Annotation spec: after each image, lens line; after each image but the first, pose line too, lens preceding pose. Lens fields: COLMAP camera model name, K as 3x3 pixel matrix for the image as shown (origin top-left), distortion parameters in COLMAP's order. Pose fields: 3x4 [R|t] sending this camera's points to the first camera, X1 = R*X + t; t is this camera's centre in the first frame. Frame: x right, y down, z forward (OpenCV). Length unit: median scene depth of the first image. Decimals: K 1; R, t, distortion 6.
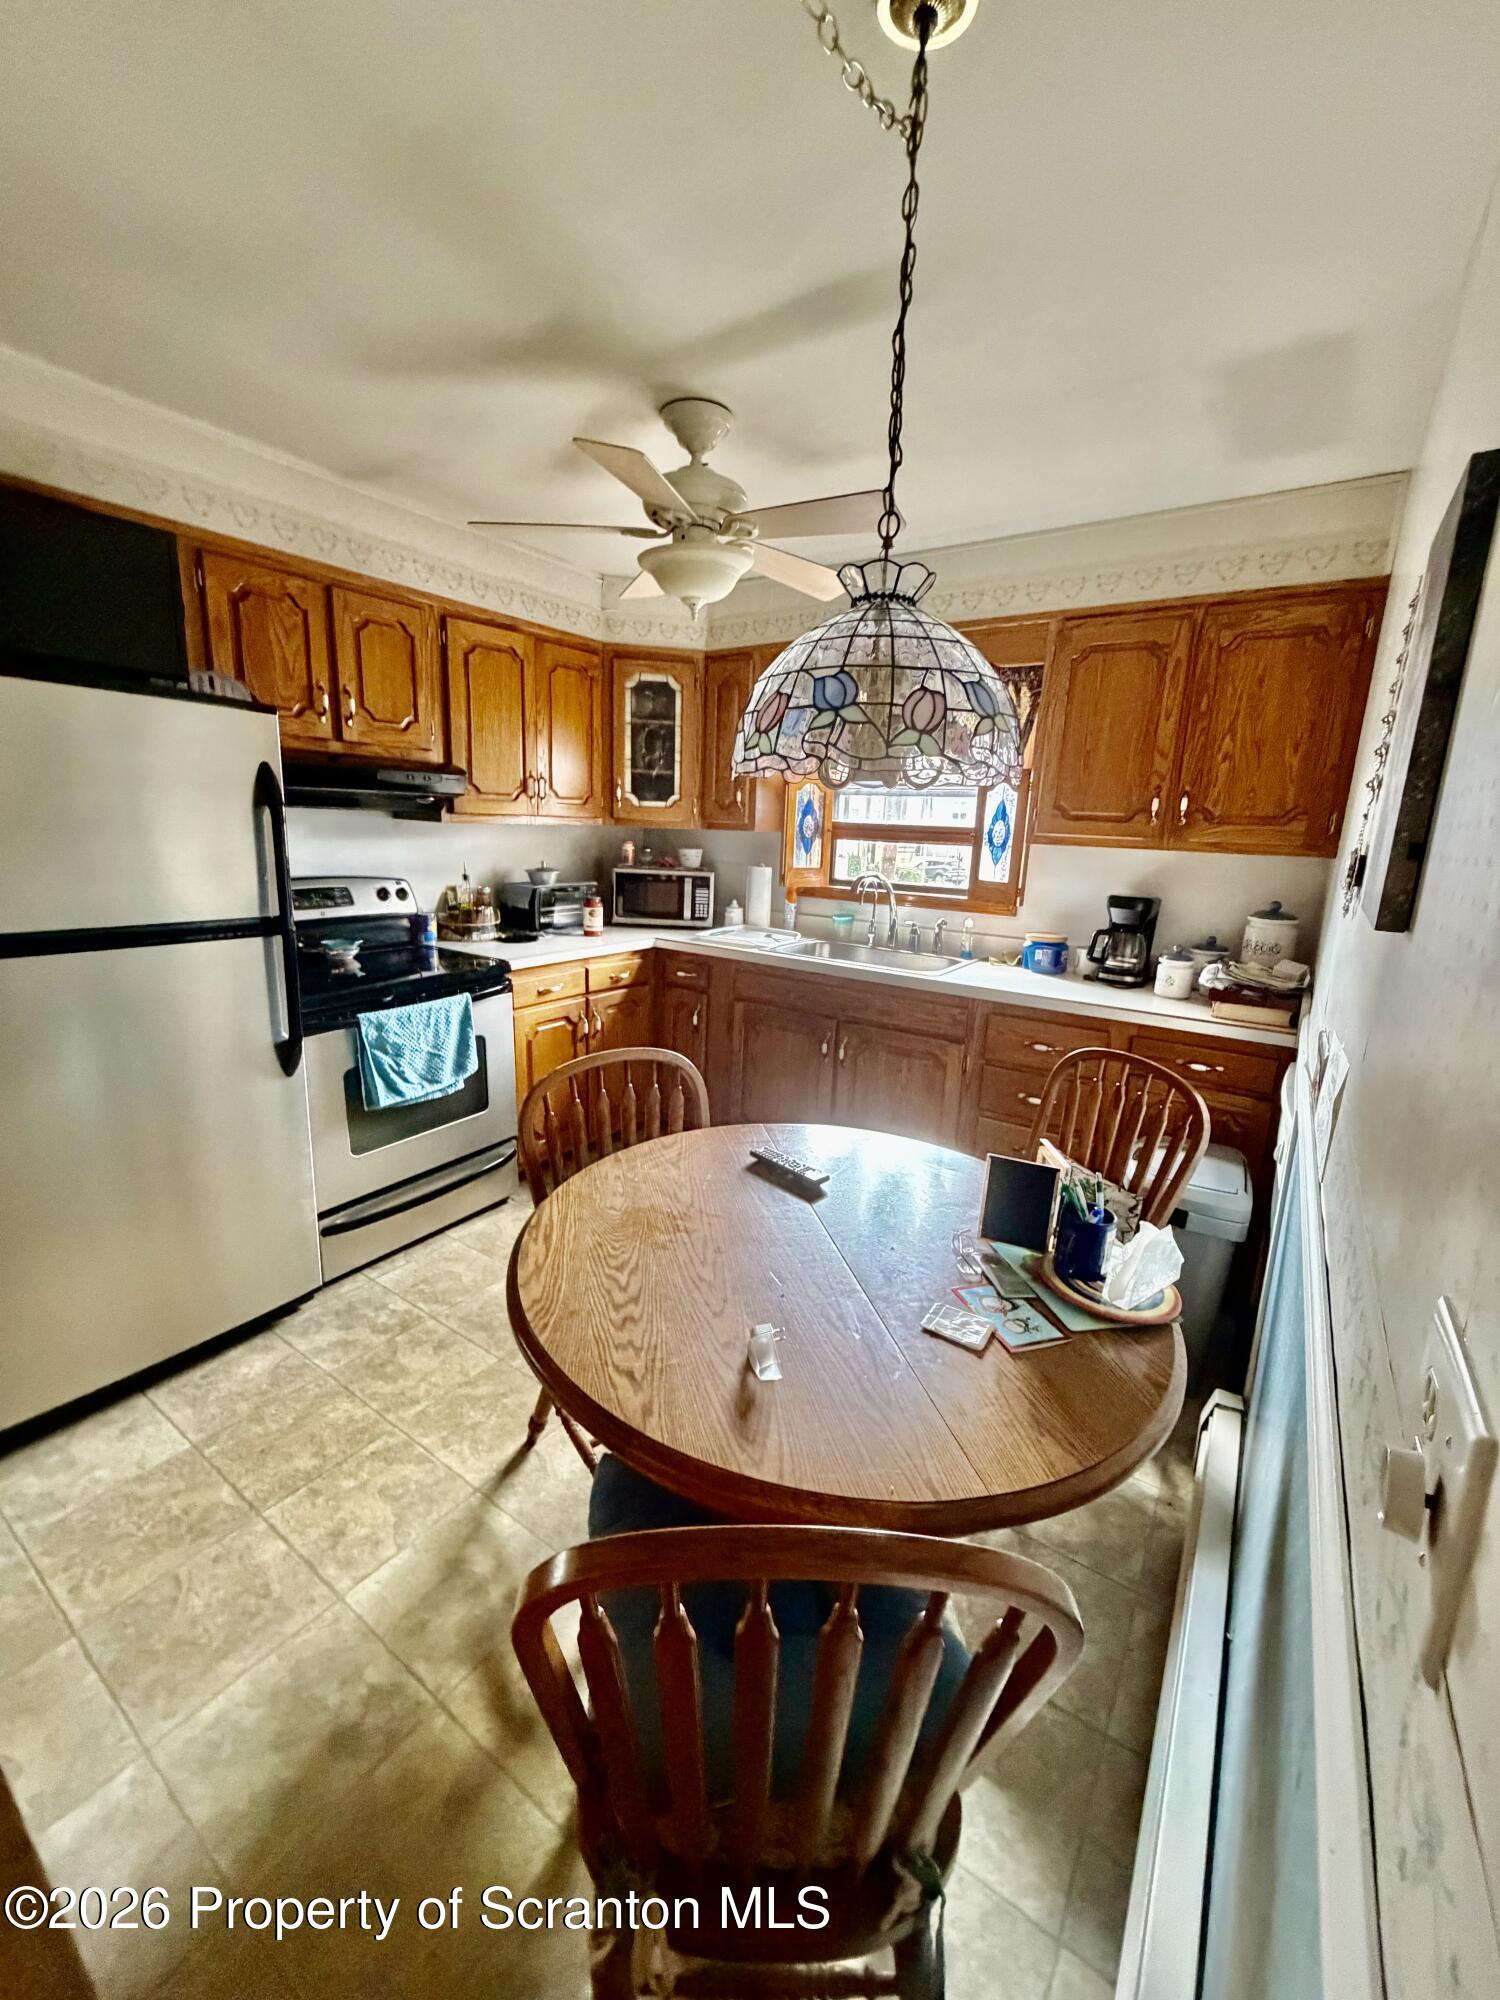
lens RADIAL K [[800.1, 0, 747.6], [0, 800.1, 991.8], [0, 0, 1]] dist [0.003977, 0.000136]
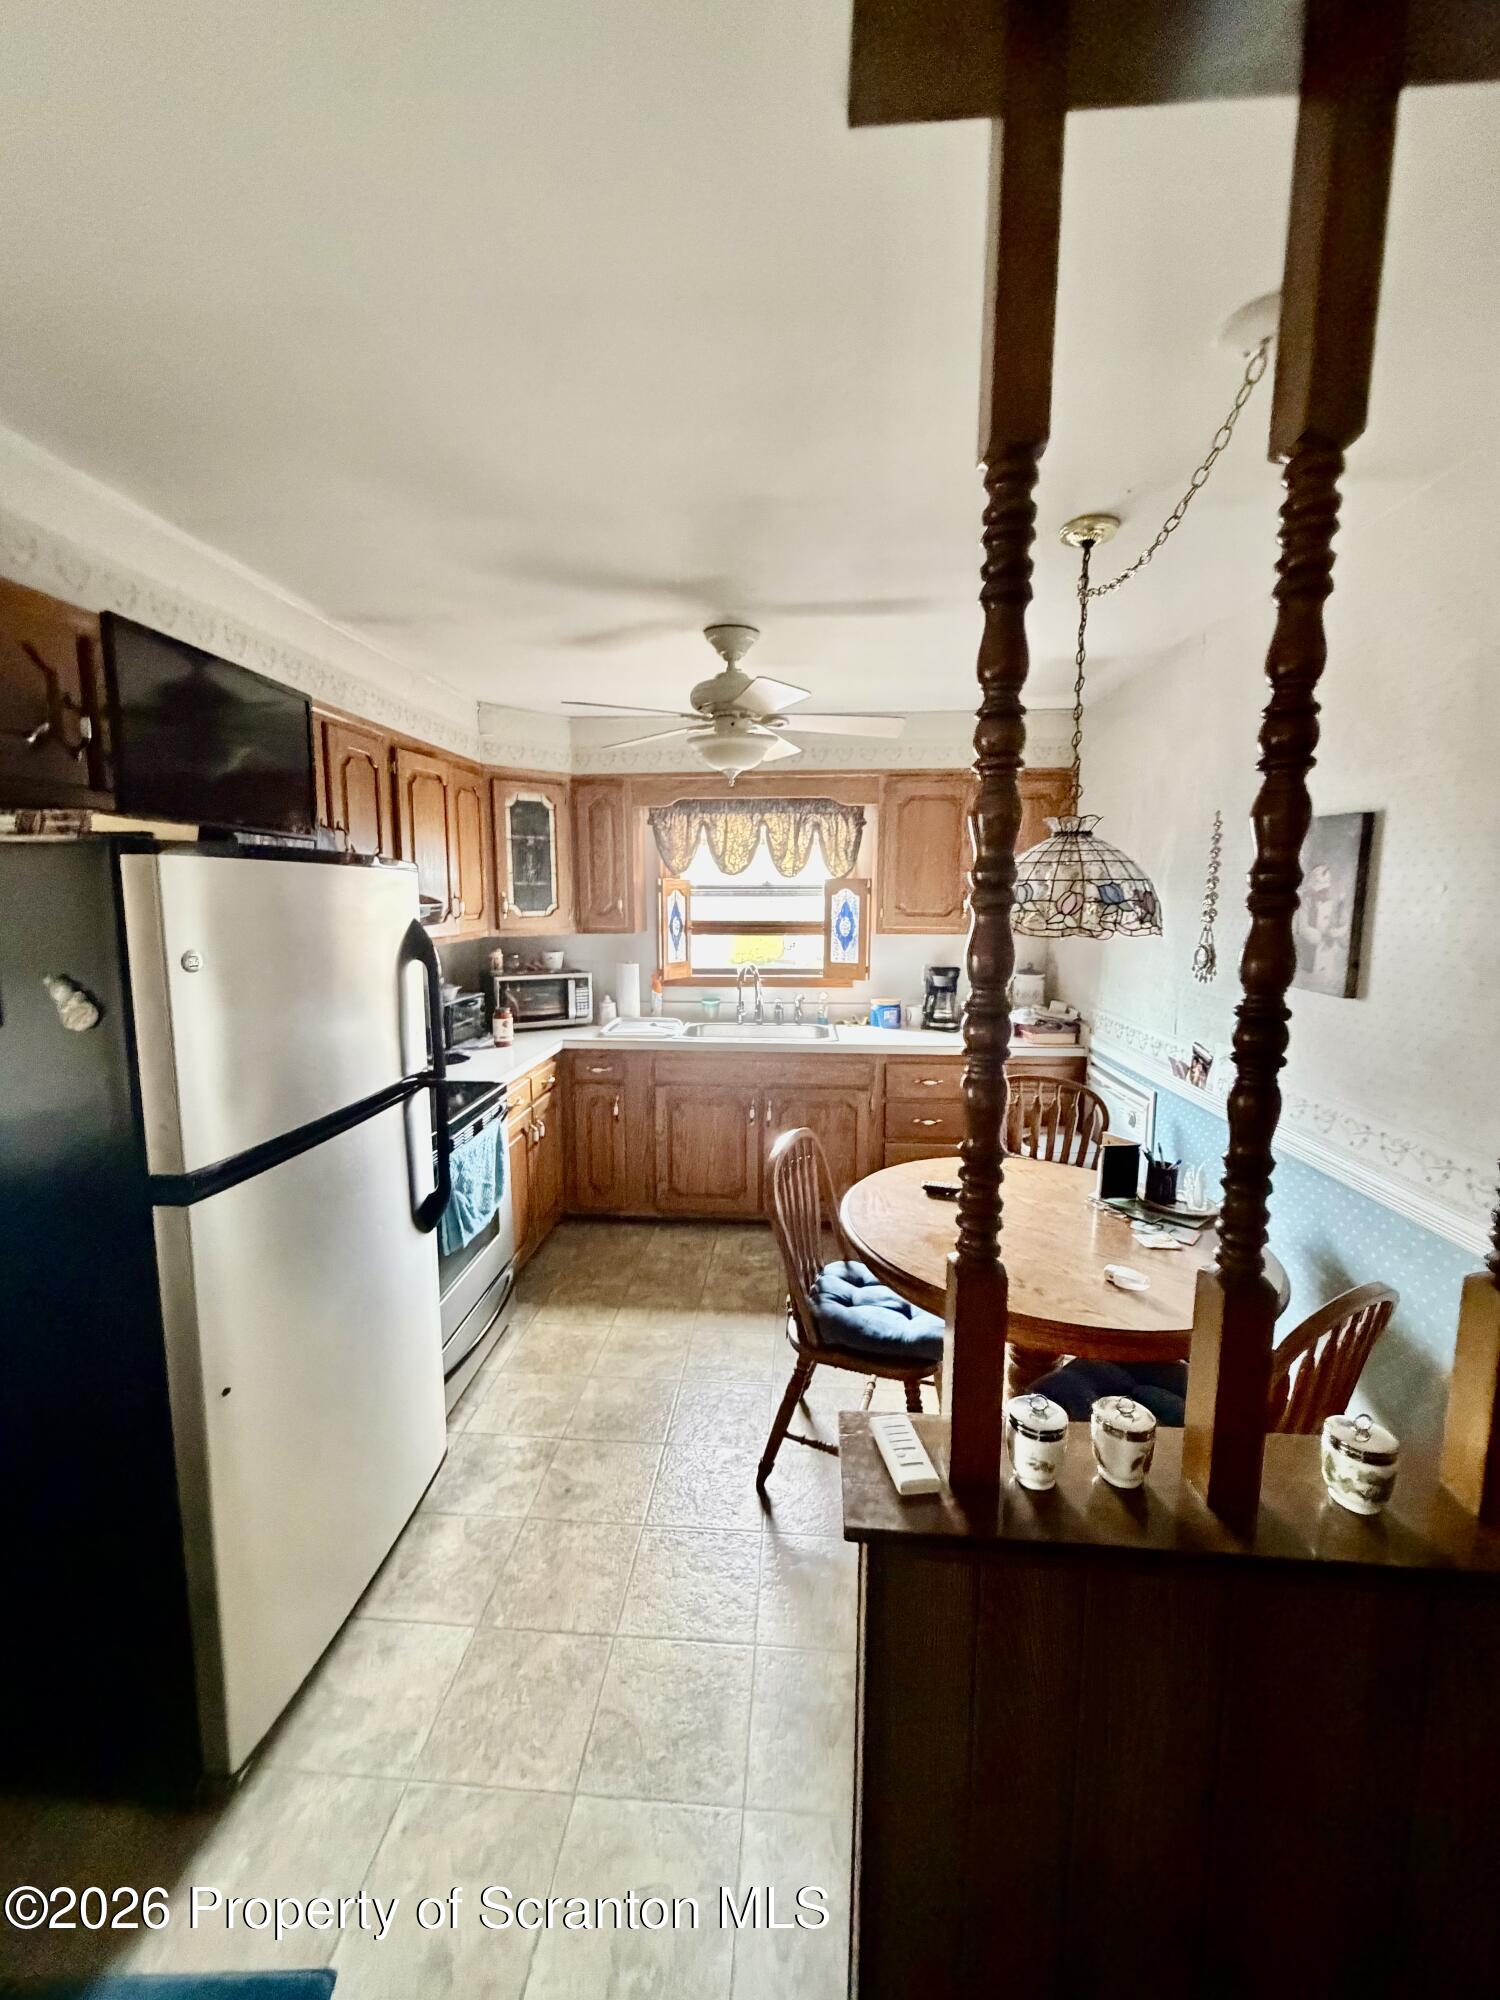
lens RADIAL K [[800.1, 0, 747.2], [0, 800.1, 994.1], [0, 0, 1]] dist [0.003977, 0.000136]
pose [[0.859982, -0.103537, 0.499710, -0.471018], [0.138801, 0.989743, -0.033801, -0.063547], [-0.491085, 0.098429, 0.865533, -0.041076]]
